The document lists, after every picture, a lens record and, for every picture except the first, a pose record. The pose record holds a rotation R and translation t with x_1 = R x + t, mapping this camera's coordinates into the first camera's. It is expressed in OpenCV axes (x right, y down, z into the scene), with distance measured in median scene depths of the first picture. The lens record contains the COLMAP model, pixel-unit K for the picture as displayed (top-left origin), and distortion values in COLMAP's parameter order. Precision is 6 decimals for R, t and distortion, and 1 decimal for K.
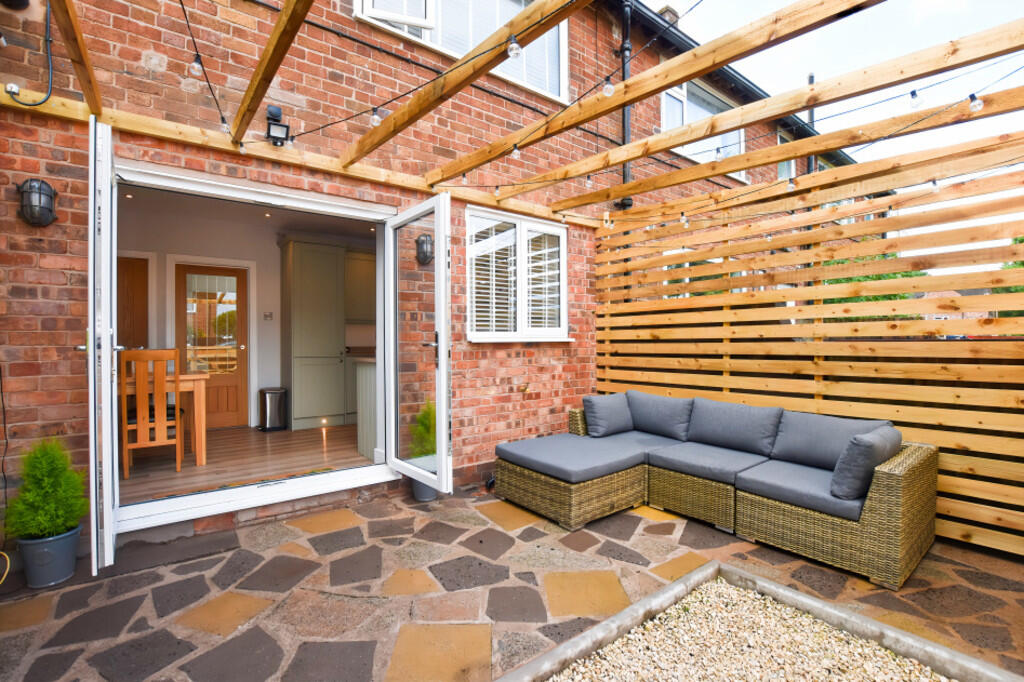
lens RADIAL K [[464.3, 0, 516.1], [0, 464.3, 339.3], [0, 0, 1]] dist [-0.025358, 0.000768]
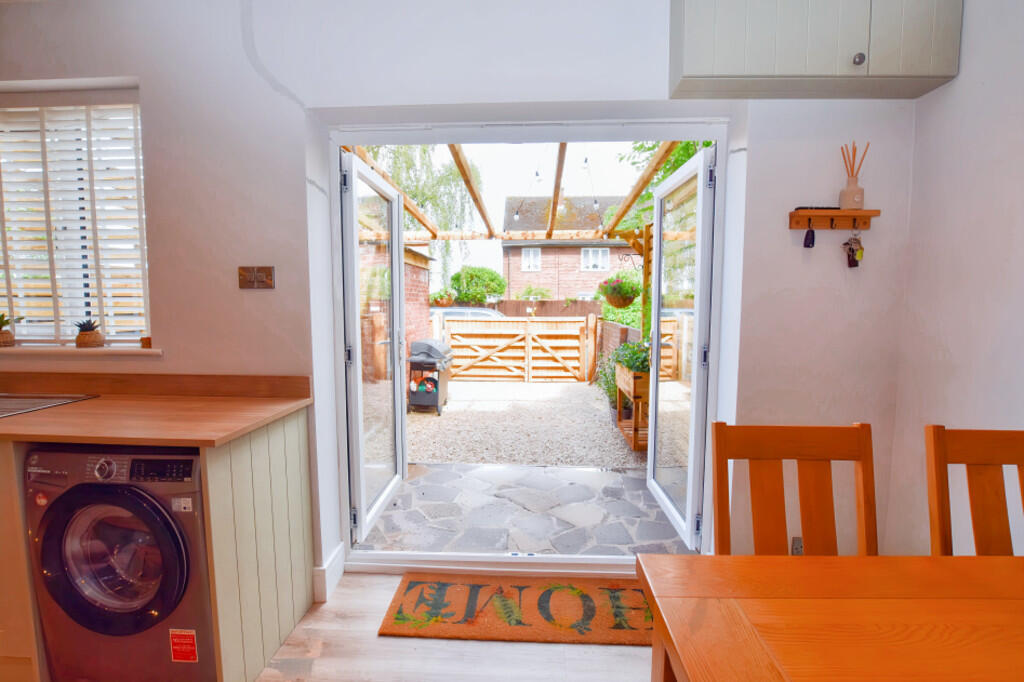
lens RADIAL K [[464.3, 0, 516.1], [0, 464.3, 339.3], [0, 0, 1]] dist [-0.025358, 0.000768]
pose [[-0.756452, -0.046692, 0.652380, -1.018338], [0.001826, 0.997294, 0.073496, -0.067016], [-0.654047, 0.056788, -0.754320, 1.593617]]
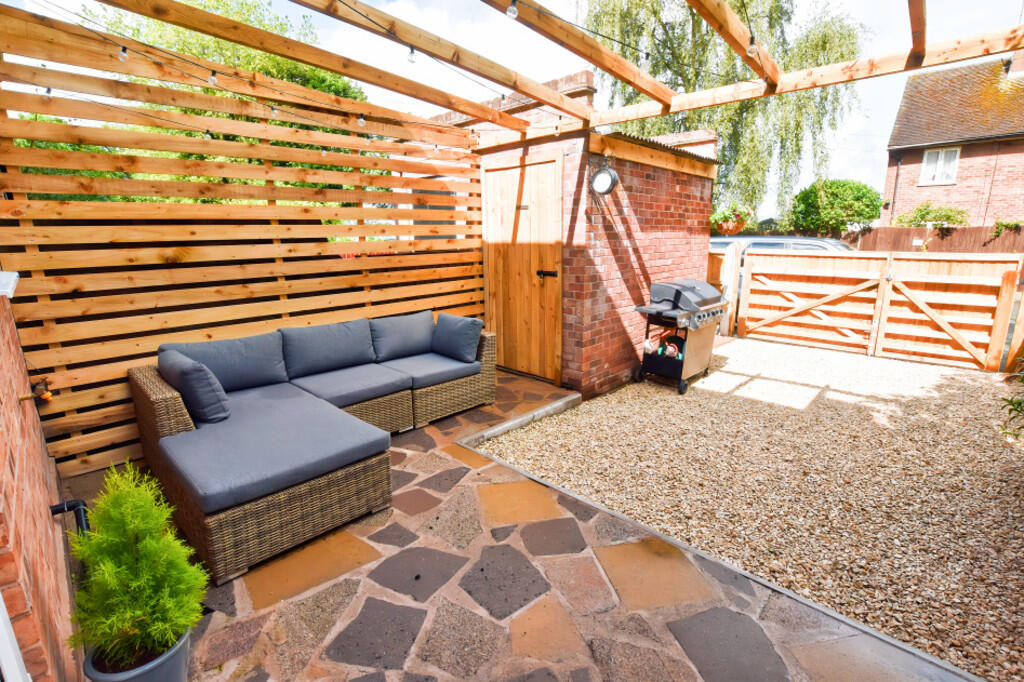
lens RADIAL K [[464.3, 0, 516.1], [0, 464.3, 339.3], [0, 0, 1]] dist [-0.025358, 0.000768]
pose [[-0.148013, -0.207104, 0.967057, -0.646451], [0.009992, 0.977465, 0.210862, -0.039995], [-0.988935, 0.040873, -0.142608, 0.898278]]
